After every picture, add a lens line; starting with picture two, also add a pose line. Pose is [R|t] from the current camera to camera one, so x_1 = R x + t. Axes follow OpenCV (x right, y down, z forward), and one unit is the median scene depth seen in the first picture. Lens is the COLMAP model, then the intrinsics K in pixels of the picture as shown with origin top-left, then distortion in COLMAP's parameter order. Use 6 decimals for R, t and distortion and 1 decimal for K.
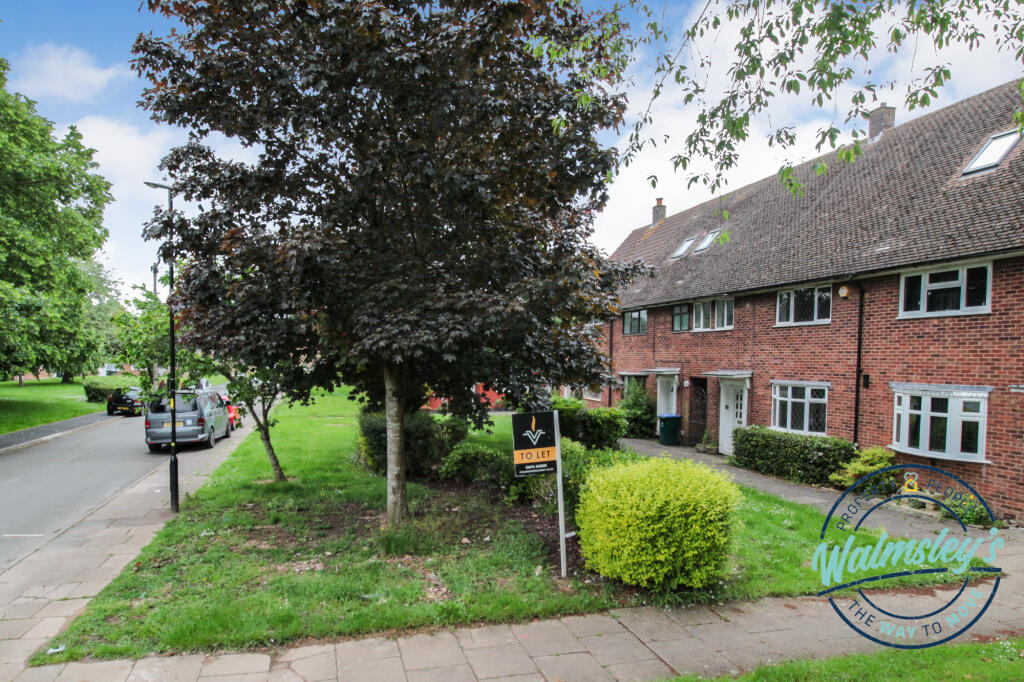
lens RADIAL K [[493.3, 0, 512.2], [0, 493.3, 344.4], [0, 0, 1]] dist [-0.000007, -0.000002]
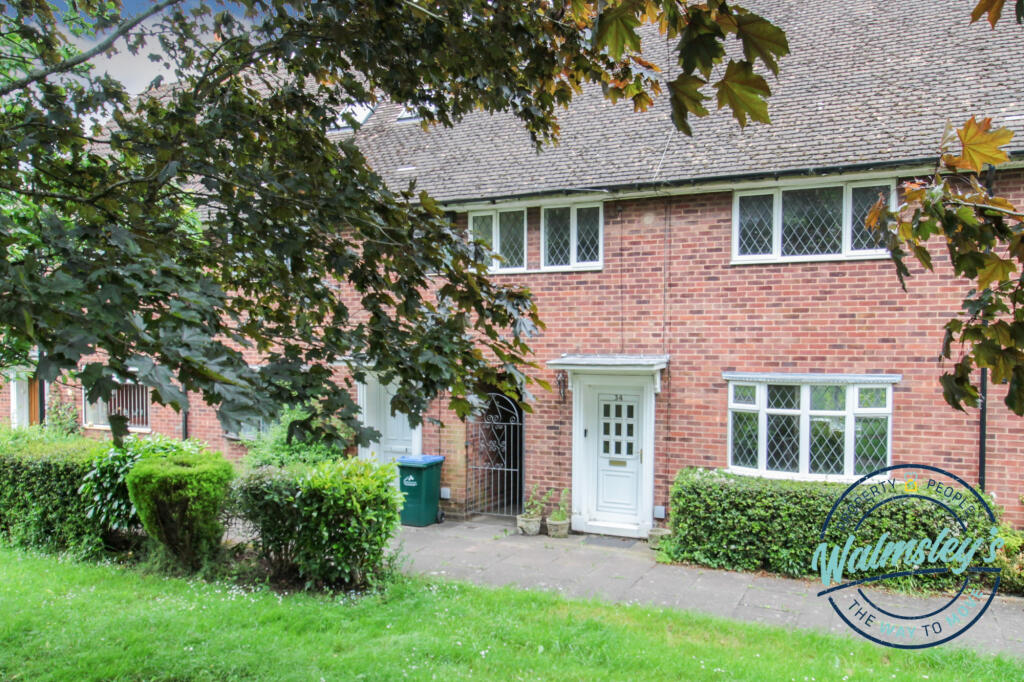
lens RADIAL K [[832.0, 0, 511.8], [0, 832.0, 340.1], [0, 0, 1]] dist [-0.001868, -0.000292]
pose [[0.717975, -0.018530, 0.695822, -0.187413], [-0.008644, 0.999331, 0.035532, 0.010970], [-0.696015, -0.031526, 0.717335, 0.518672]]
